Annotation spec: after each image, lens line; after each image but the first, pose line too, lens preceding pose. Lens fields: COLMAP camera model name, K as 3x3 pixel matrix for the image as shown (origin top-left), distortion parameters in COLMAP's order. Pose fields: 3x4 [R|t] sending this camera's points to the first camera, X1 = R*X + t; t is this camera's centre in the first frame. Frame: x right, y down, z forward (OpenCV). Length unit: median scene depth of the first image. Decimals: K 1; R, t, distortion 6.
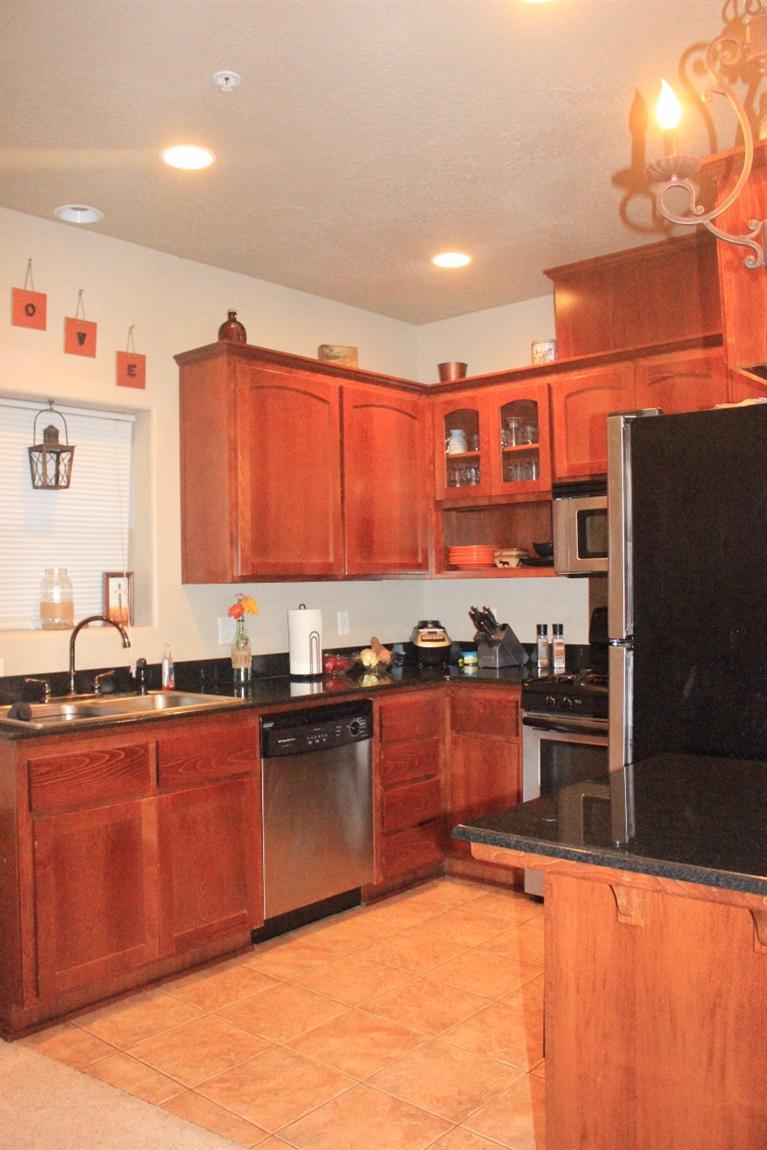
lens RADIAL K [[963.8, 0, 383.6], [0, 963.8, 576.0], [0, 0, 1]] dist [-0.122776, 0.110723]
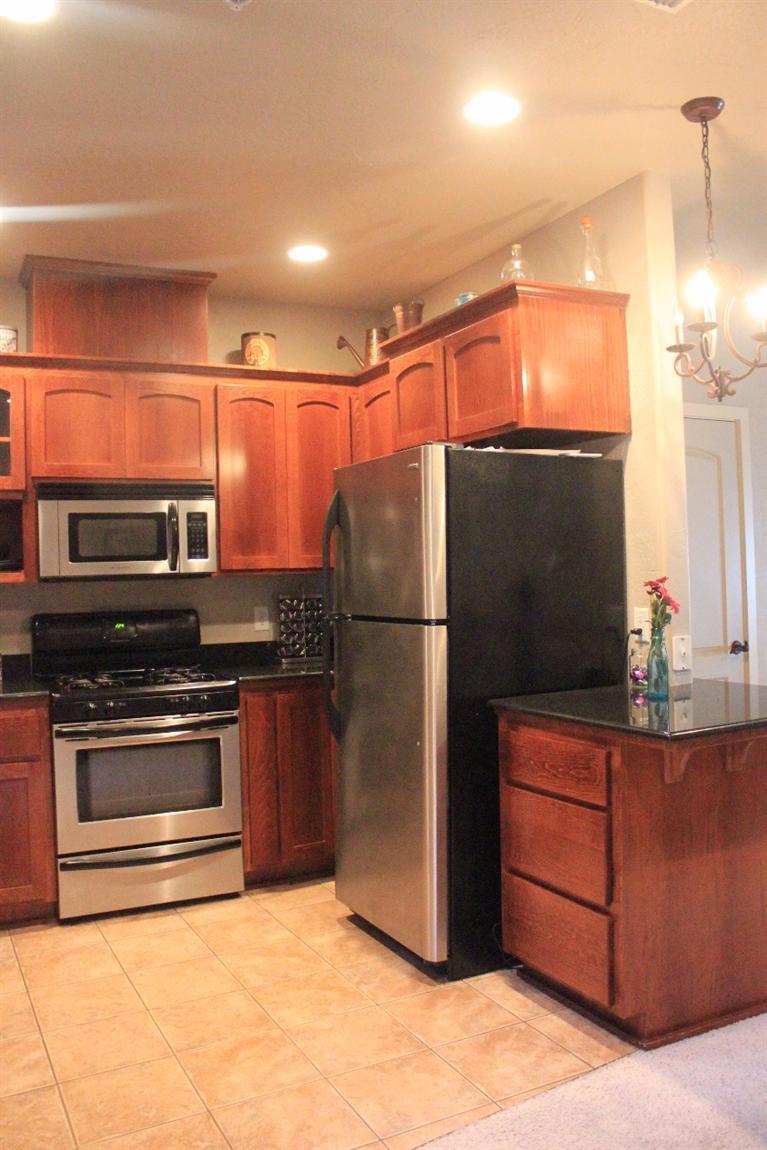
lens RADIAL K [[963.8, 0, 373.3], [0, 963.8, 565.0], [0, 0, 1]] dist [-0.122776, 0.110723]
pose [[0.384862, 0.005594, 0.922957, -0.591096], [0.019153, 0.999718, -0.014045, 0.004366], [-0.922776, 0.023082, 0.384646, 0.352238]]
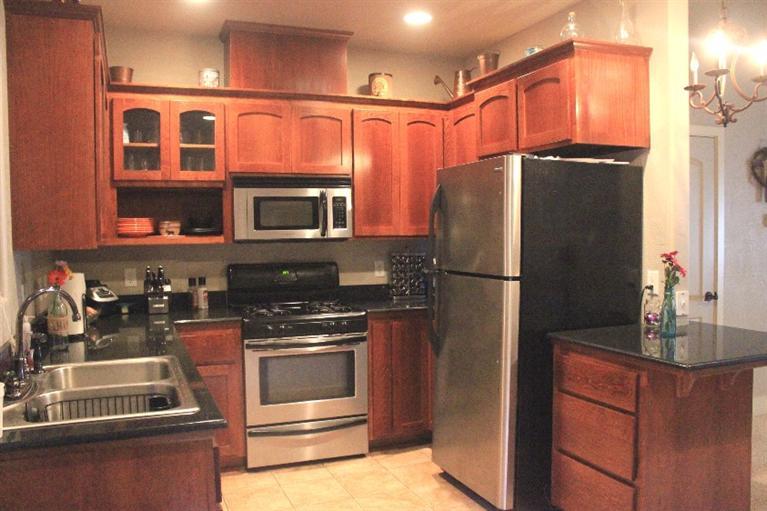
lens RADIAL K [[642.8, 0, 385.7], [0, 642.8, 261.6], [0, 0, 1]] dist [-0.122776, 0.110723]
pose [[0.455408, -0.035894, 0.889559, -0.582964], [0.002252, 0.999230, 0.039167, -0.008443], [-0.890280, -0.015834, 0.455138, 0.397645]]
